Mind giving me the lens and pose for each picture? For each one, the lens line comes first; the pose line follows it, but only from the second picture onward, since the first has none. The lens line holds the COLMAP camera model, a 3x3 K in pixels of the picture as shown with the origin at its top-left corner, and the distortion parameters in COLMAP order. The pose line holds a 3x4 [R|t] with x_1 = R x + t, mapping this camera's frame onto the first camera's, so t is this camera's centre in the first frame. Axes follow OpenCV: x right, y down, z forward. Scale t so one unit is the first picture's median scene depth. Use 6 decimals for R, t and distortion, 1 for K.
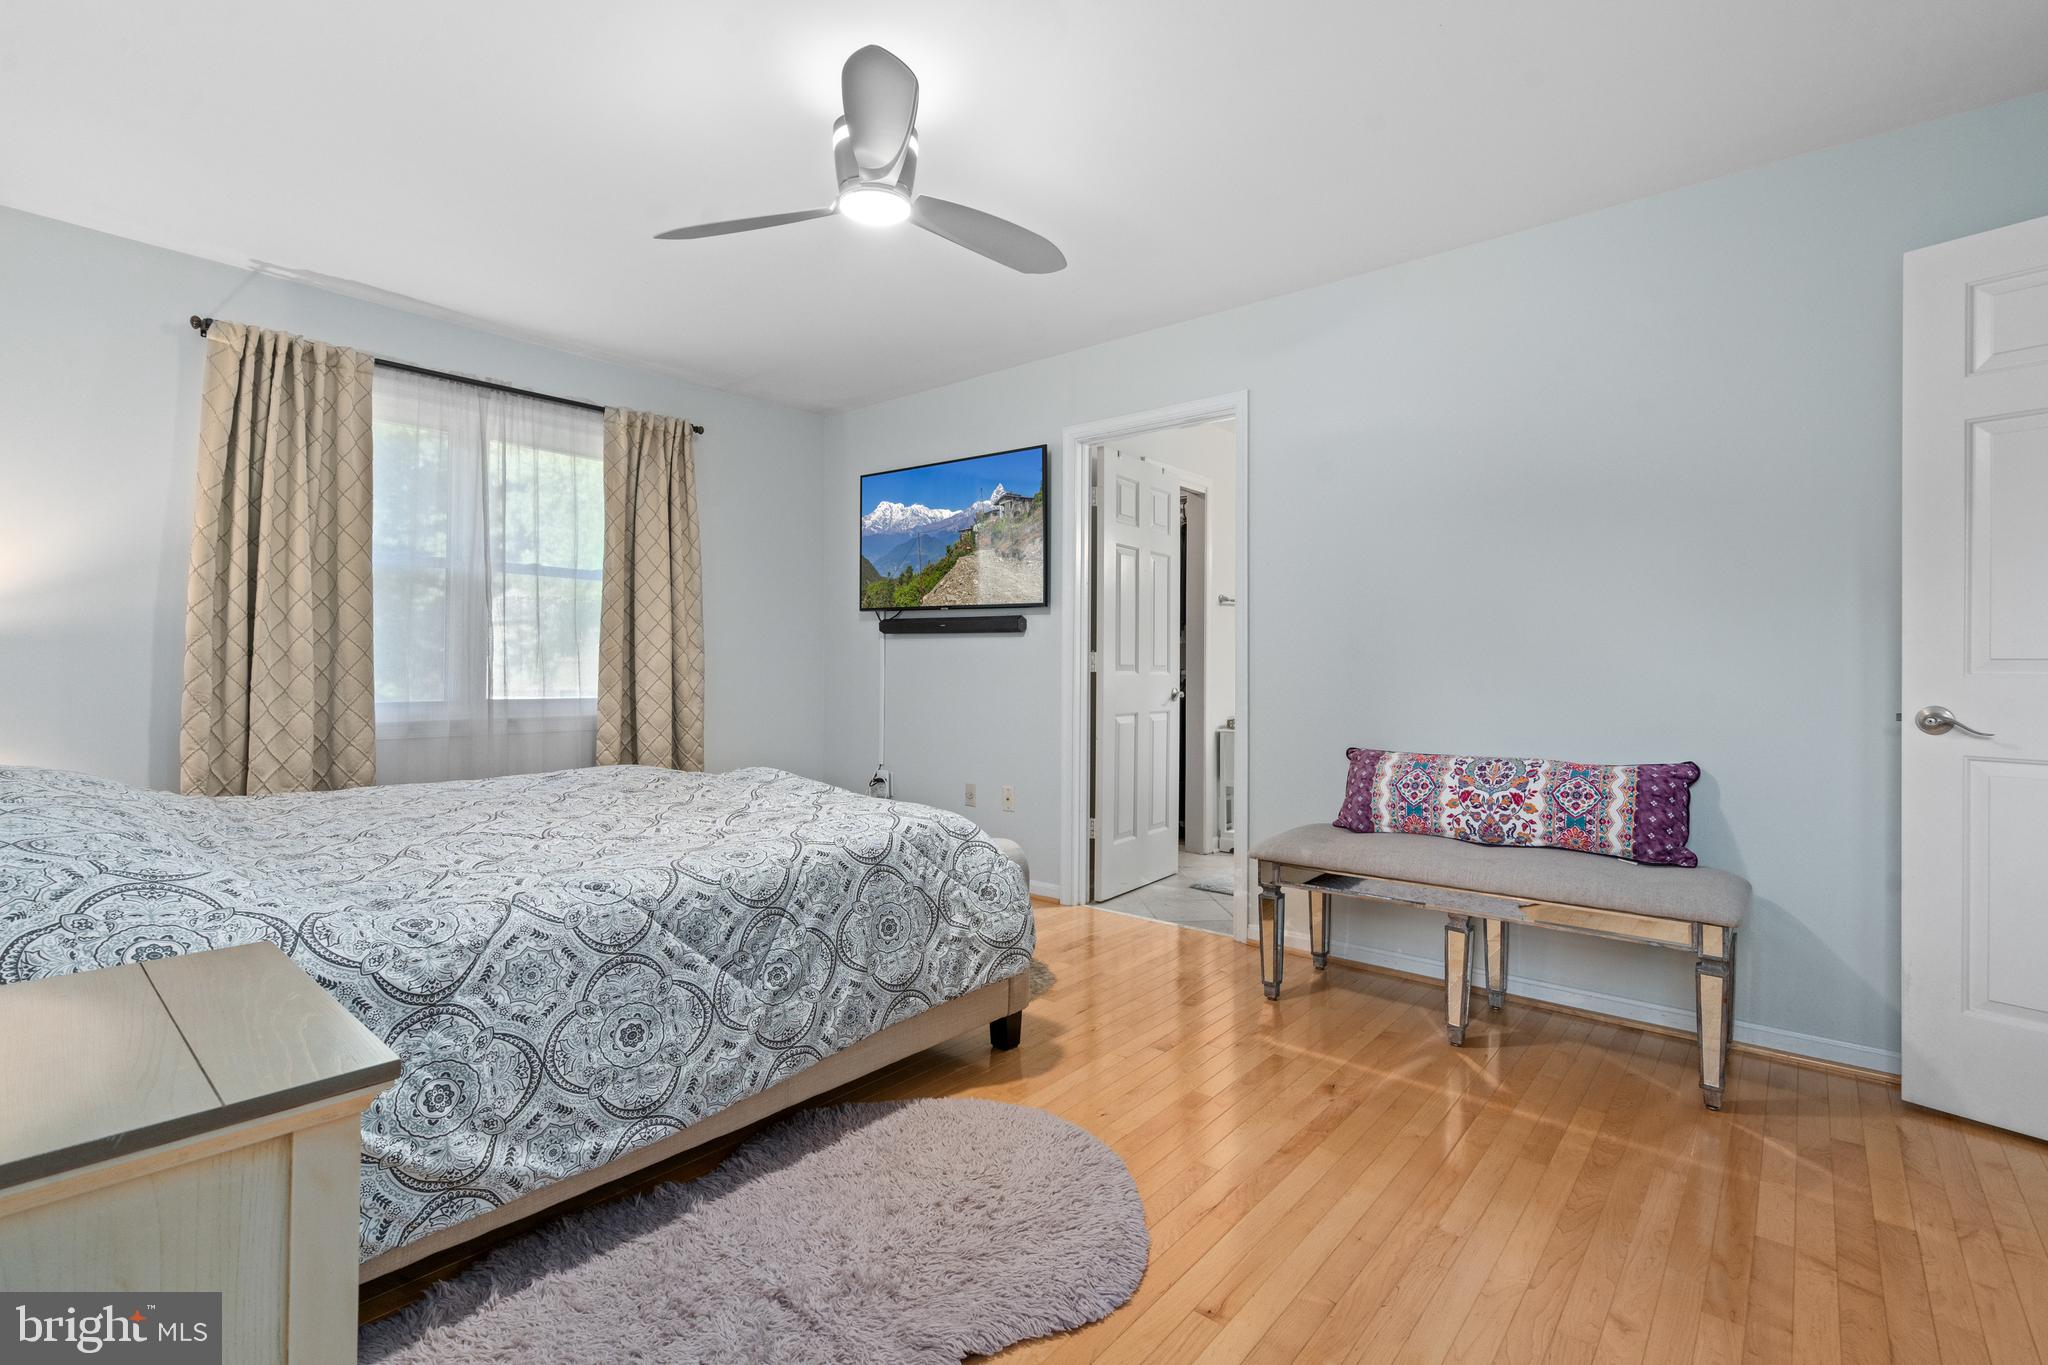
lens RADIAL K [[929.0, 0, 1021.1], [0, 929.0, 669.5], [0, 0, 1]] dist [0.011242, -0.000030]
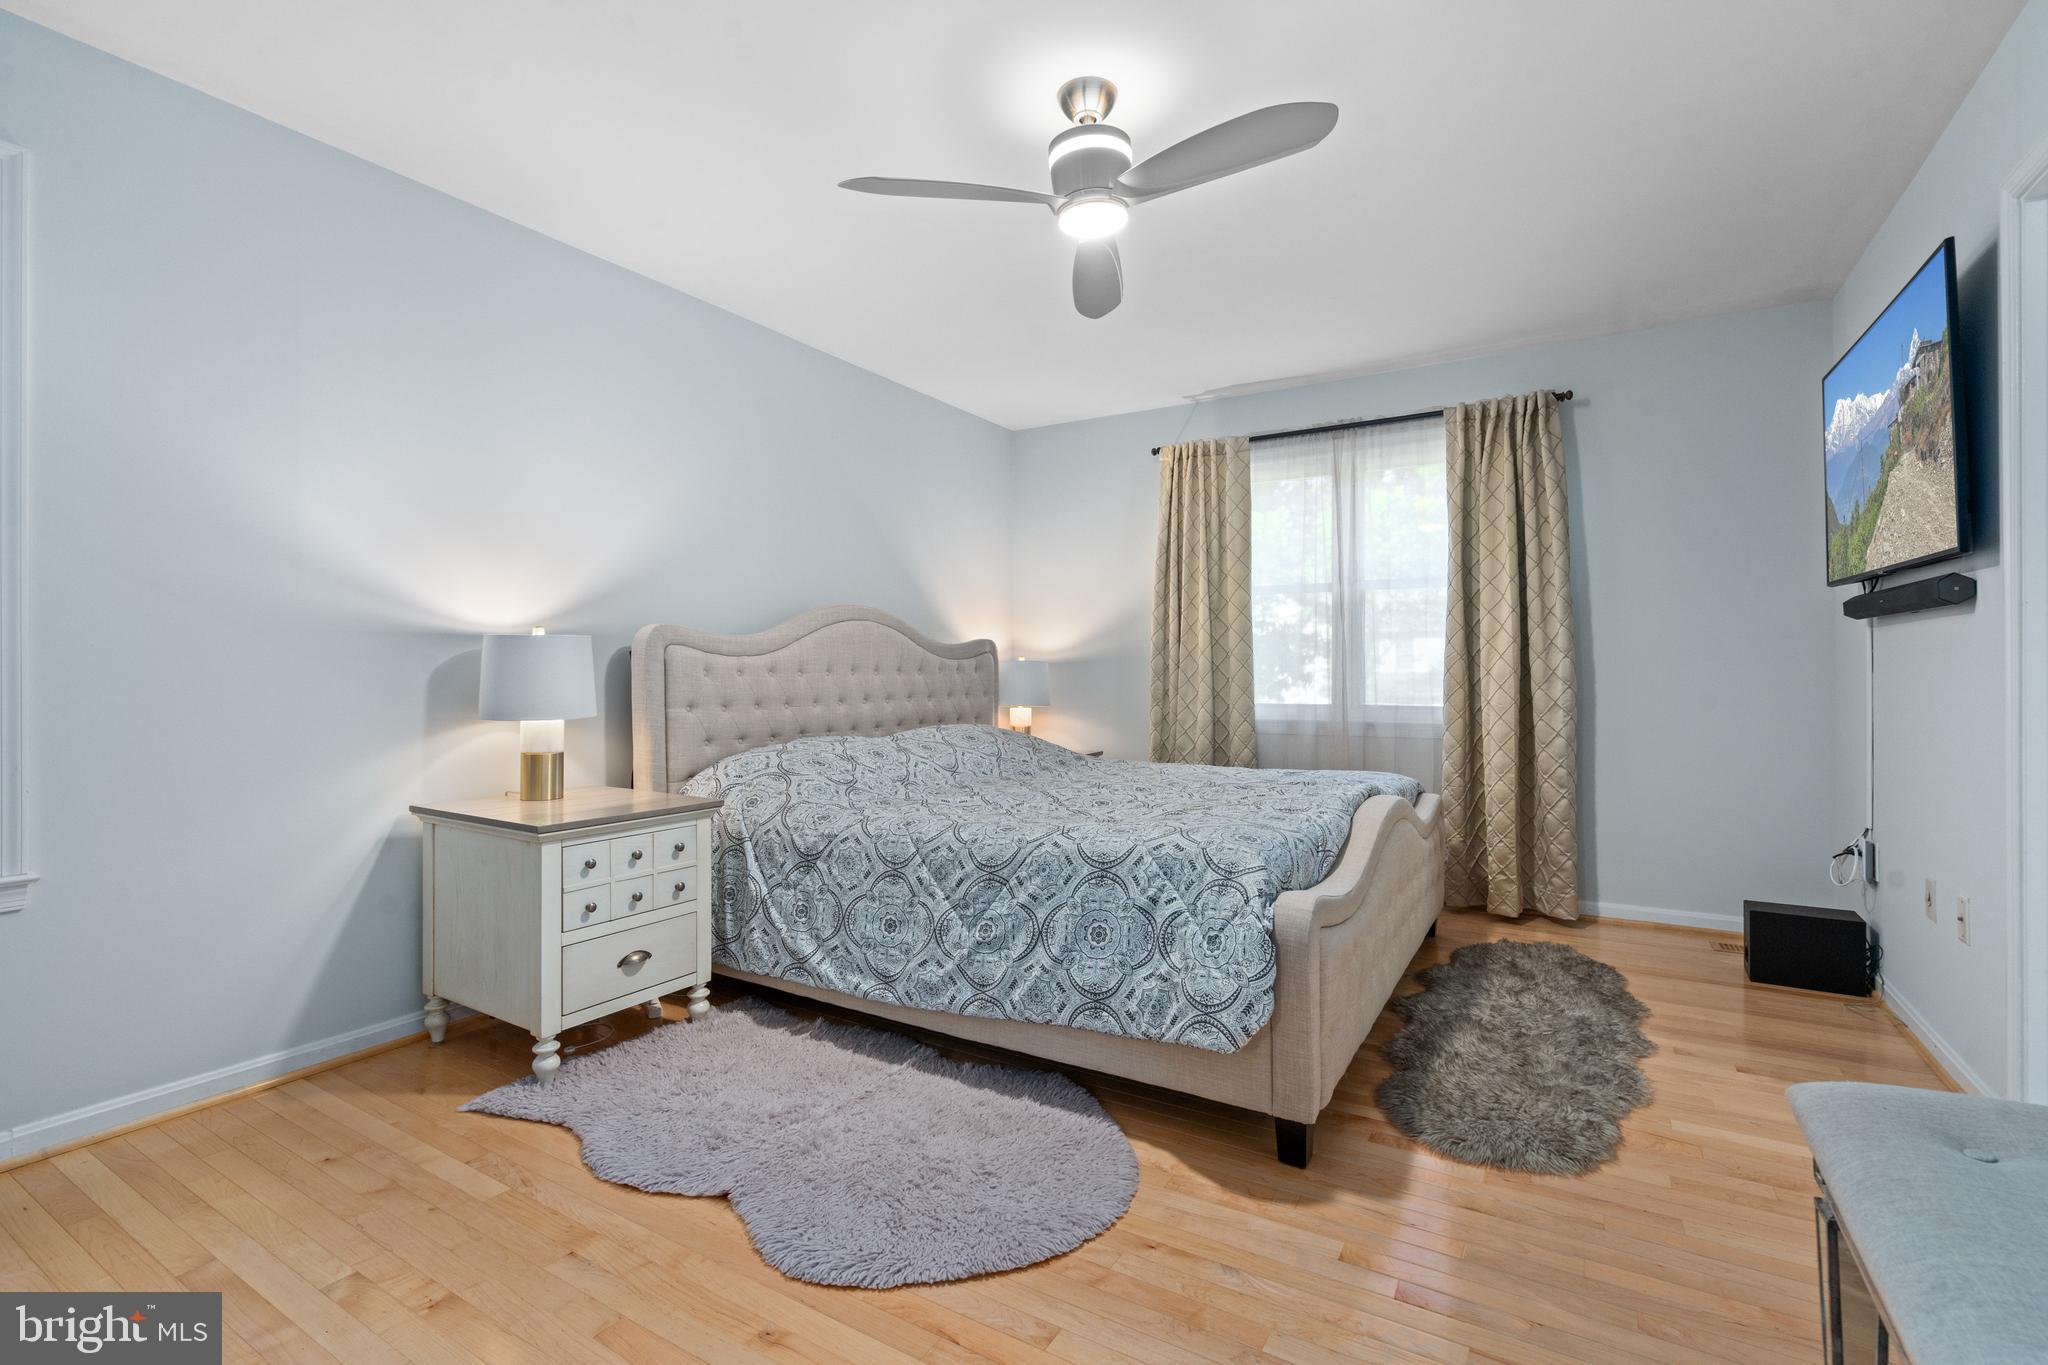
lens RADIAL K [[925.3, 0, 1027.8], [0, 925.3, 679.7], [0, 0, 1]] dist [-0.002361, 0.000917]
pose [[0.161822, -0.000241, -0.986820, 0.904922], [0.001871, 0.999998, 0.000062, 0.004816], [0.986818, -0.001856, 0.161822, 0.840566]]
